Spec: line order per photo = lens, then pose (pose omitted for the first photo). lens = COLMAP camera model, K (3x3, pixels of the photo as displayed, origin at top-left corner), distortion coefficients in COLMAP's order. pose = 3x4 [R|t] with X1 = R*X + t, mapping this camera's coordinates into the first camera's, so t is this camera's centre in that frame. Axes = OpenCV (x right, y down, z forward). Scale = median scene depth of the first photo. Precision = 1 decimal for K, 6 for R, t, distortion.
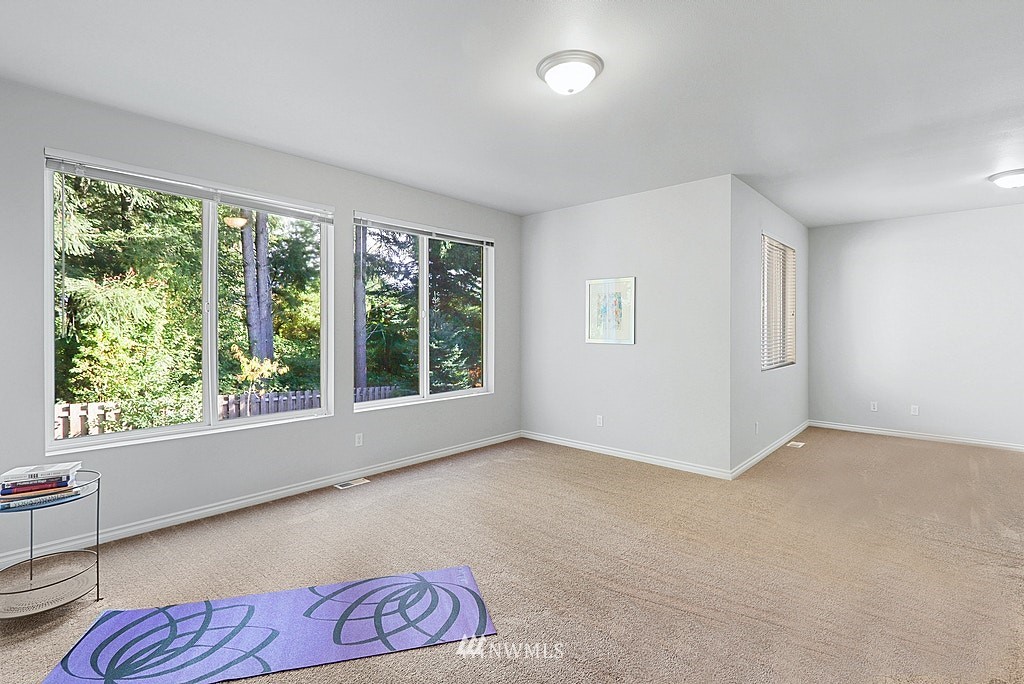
lens RADIAL K [[477.6, 0, 512.0], [0, 477.6, 342.0], [0, 0, 1]] dist [0.000790, 0.000167]
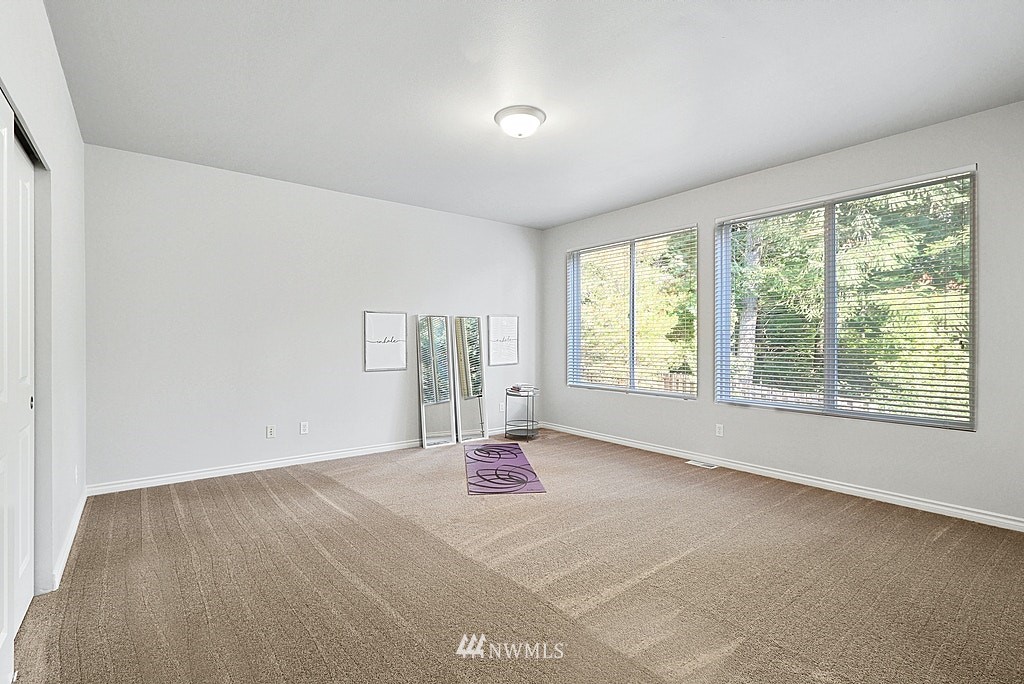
lens RADIAL K [[477.6, 0, 512.0], [0, 477.6, 342.0], [0, 0, 1]] dist [0.000790, 0.000167]
pose [[-0.184175, 0.007741, -0.982863, 1.648608], [-0.019081, 0.999752, 0.011449, -0.017618], [0.982708, 0.020863, -0.183982, 1.378566]]
